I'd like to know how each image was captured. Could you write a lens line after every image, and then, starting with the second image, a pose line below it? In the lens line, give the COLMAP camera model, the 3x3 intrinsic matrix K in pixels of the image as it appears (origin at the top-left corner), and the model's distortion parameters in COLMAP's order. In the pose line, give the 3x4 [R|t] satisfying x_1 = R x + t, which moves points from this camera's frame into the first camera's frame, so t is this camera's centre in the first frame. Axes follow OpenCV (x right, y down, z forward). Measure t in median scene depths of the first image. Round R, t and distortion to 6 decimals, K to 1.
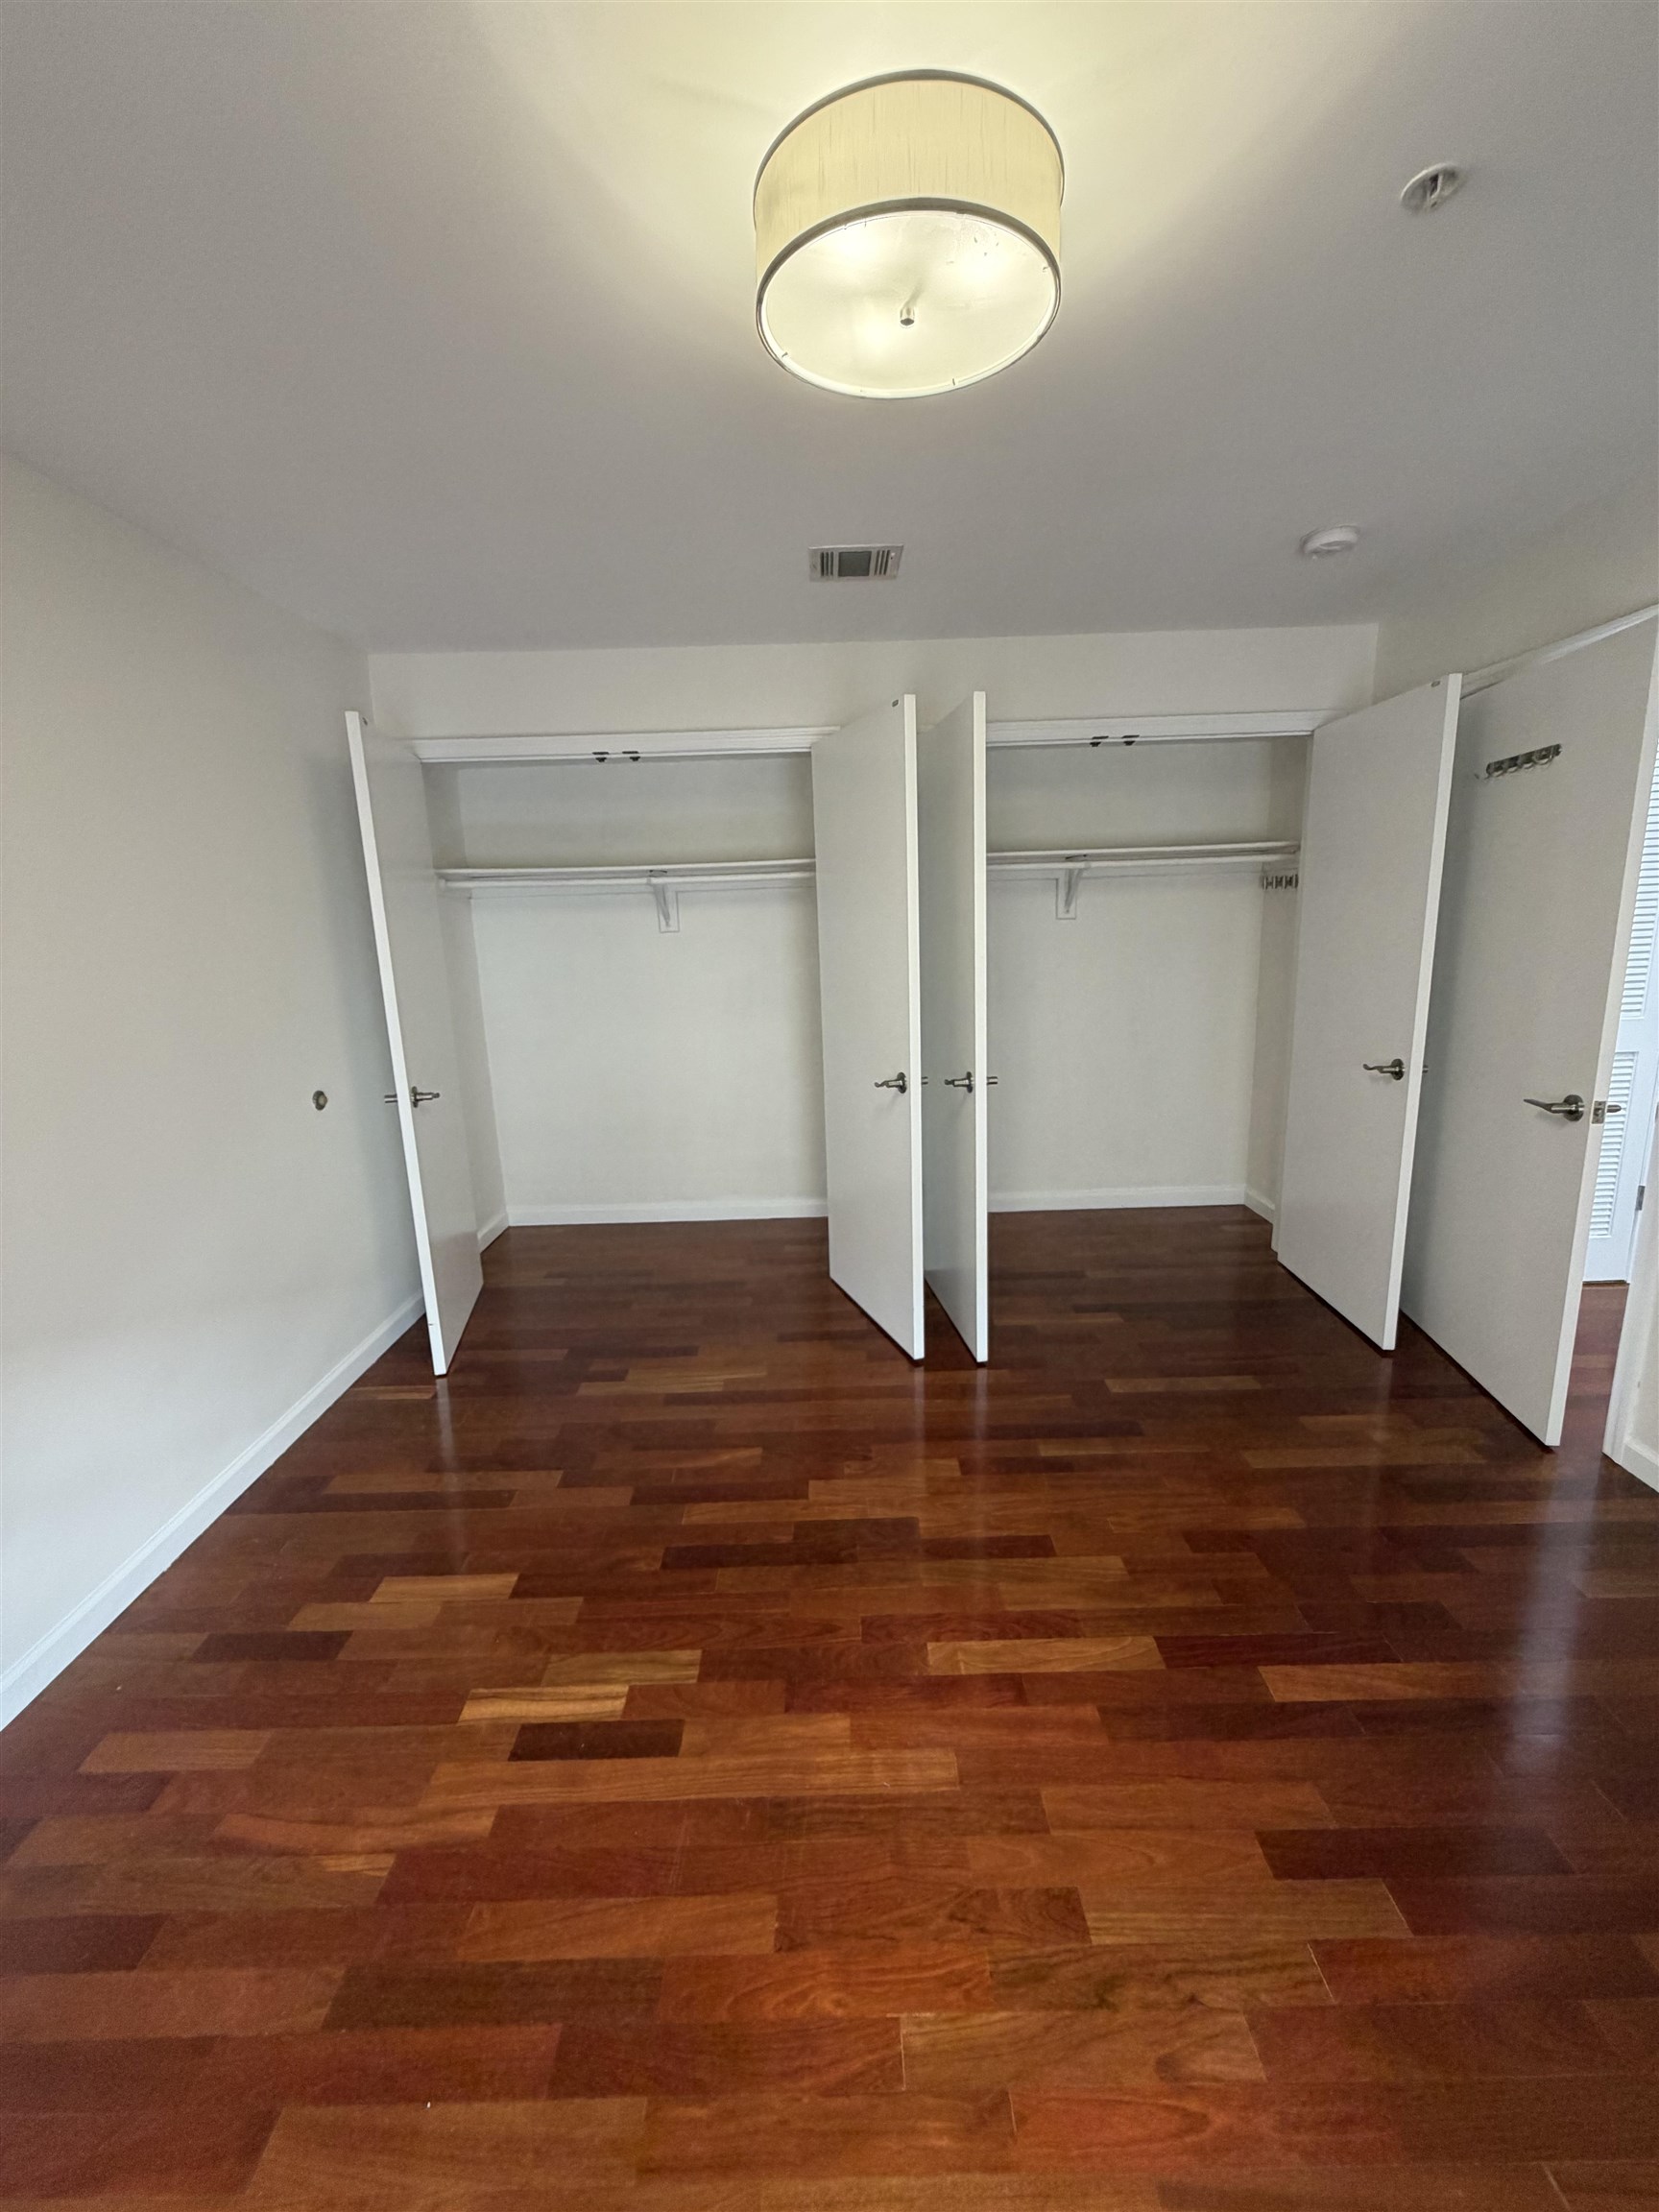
lens RADIAL K [[886.3, 0, 829.8], [0, 886.3, 1103.8], [0, 0, 1]] dist [0.005031, 0.000250]
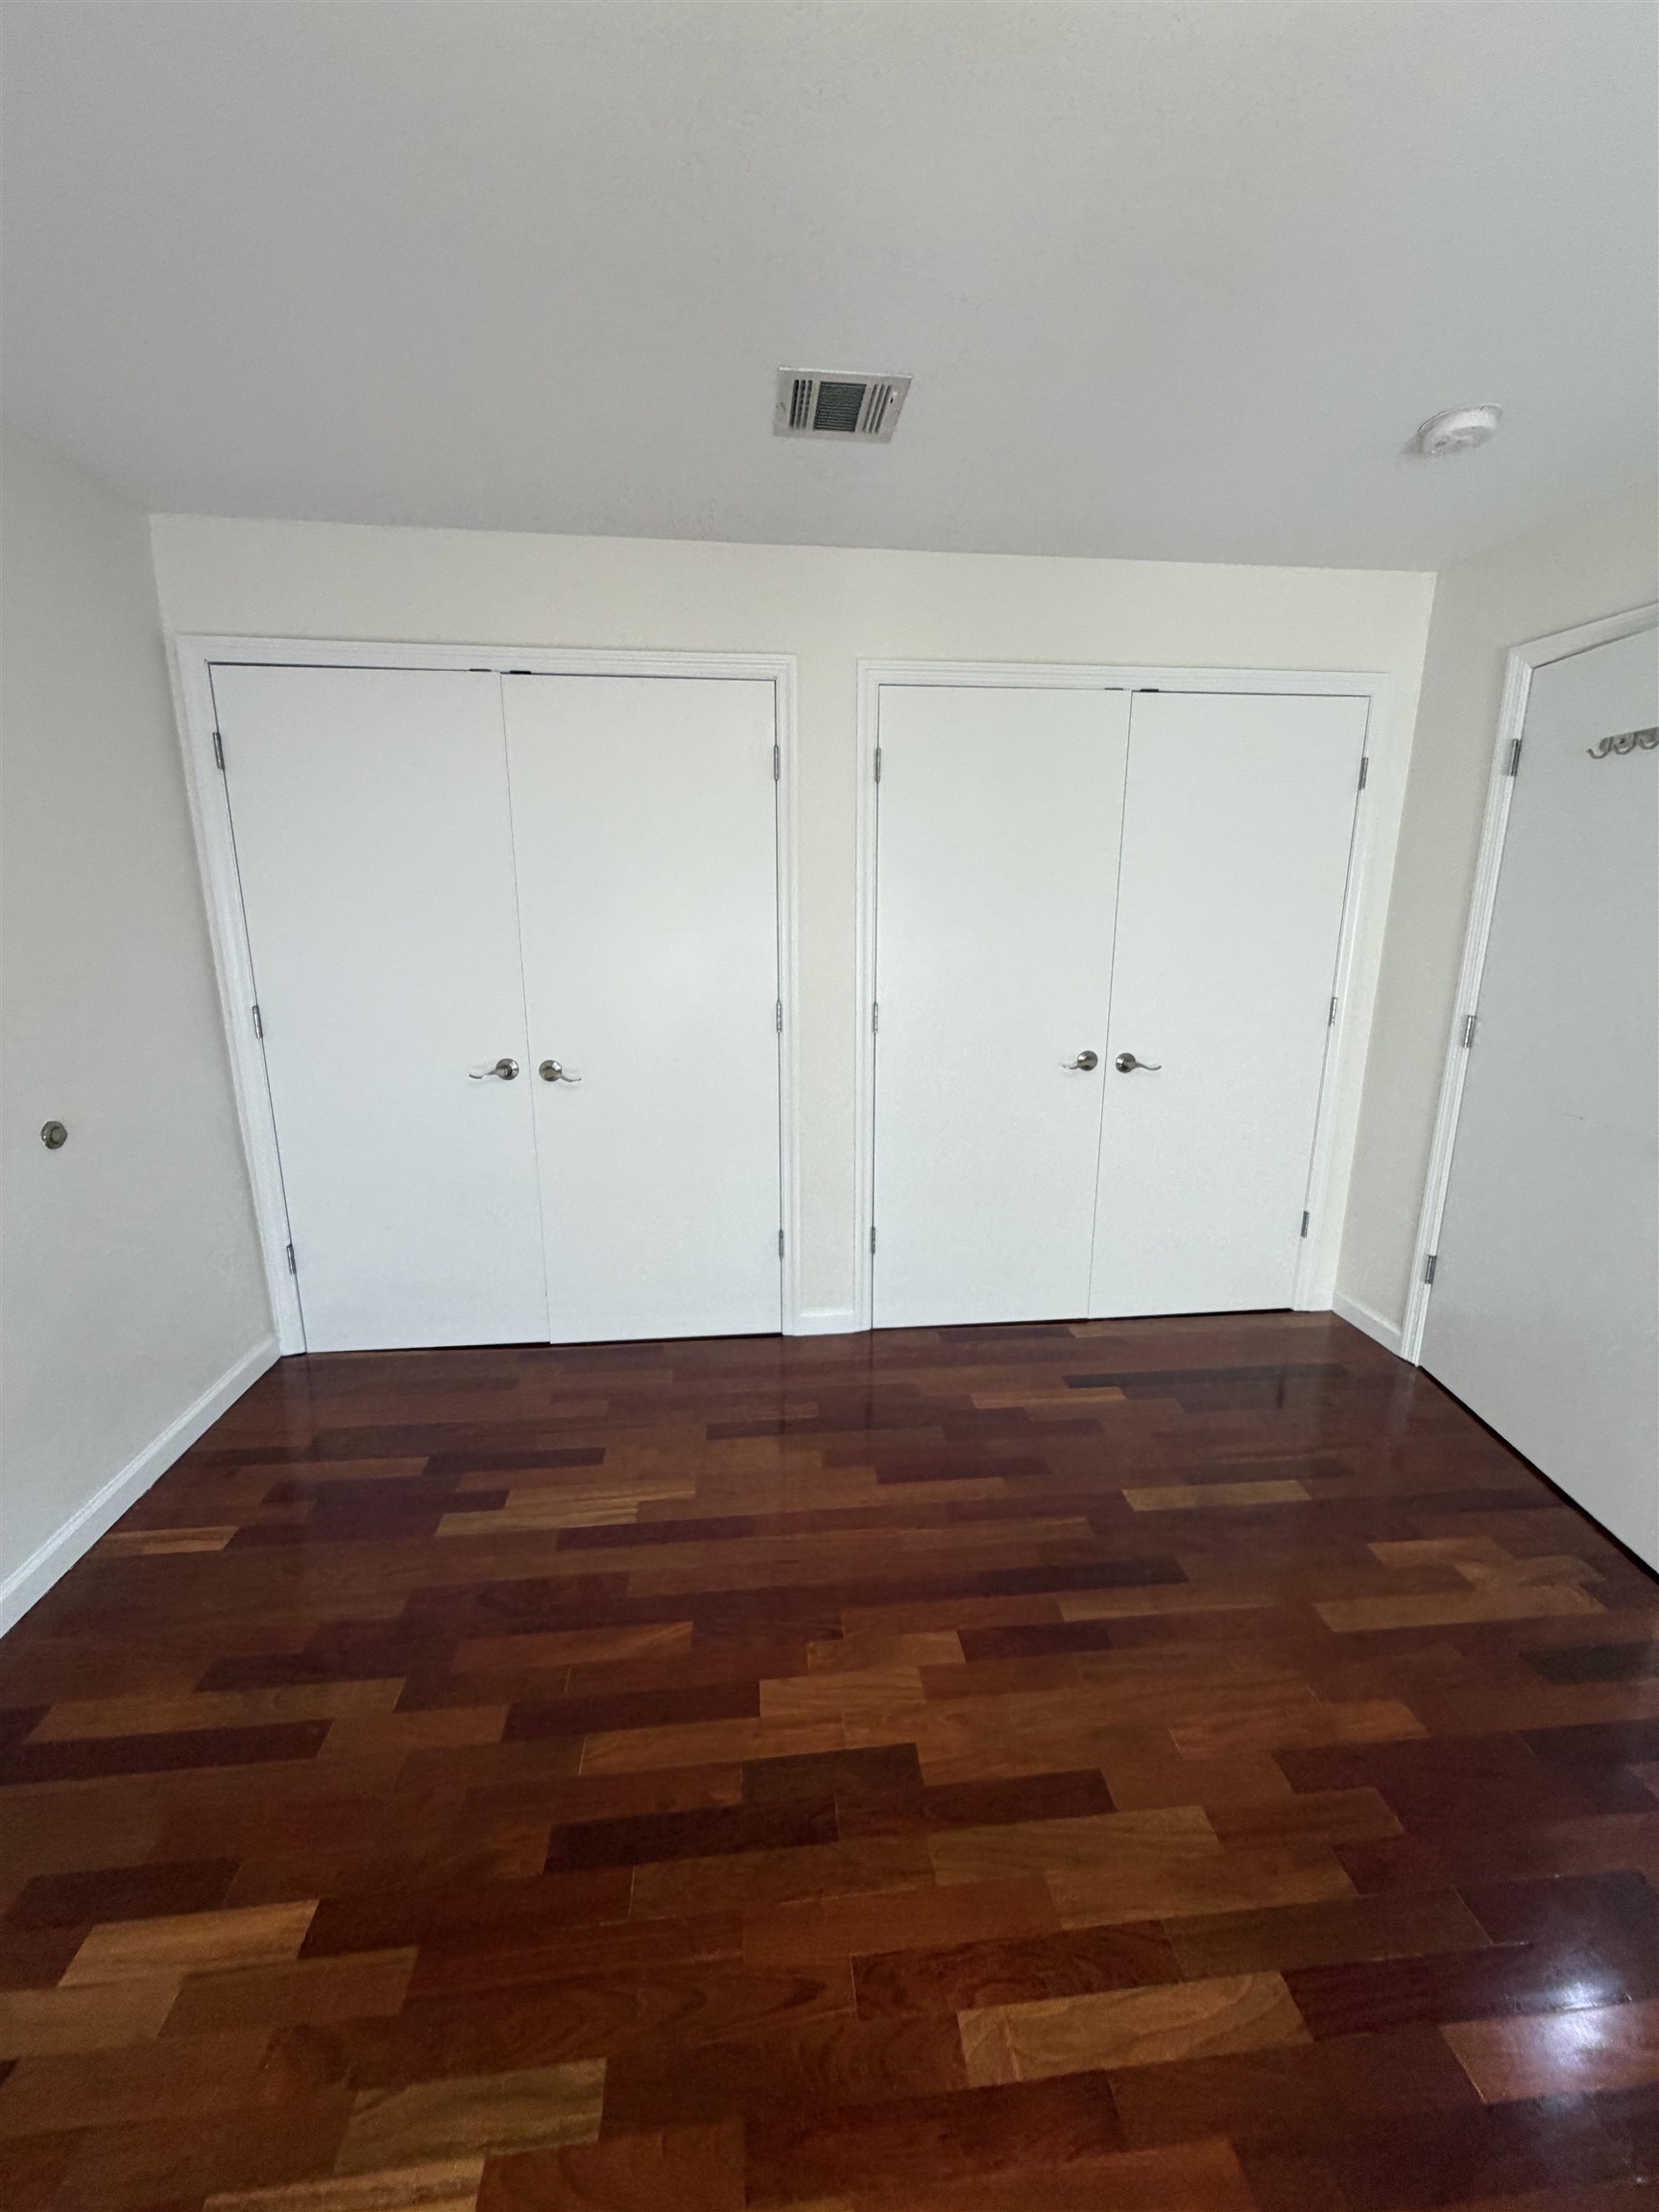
lens RADIAL K [[886.3, 0, 832.6], [0, 886.3, 1099.6], [0, 0, 1]] dist [0.005031, 0.000250]
pose [[0.994374, 0.012482, 0.105186, -0.049077], [-0.014415, 0.999741, 0.017635, -0.065210], [-0.104939, -0.019052, 0.994296, 0.296736]]
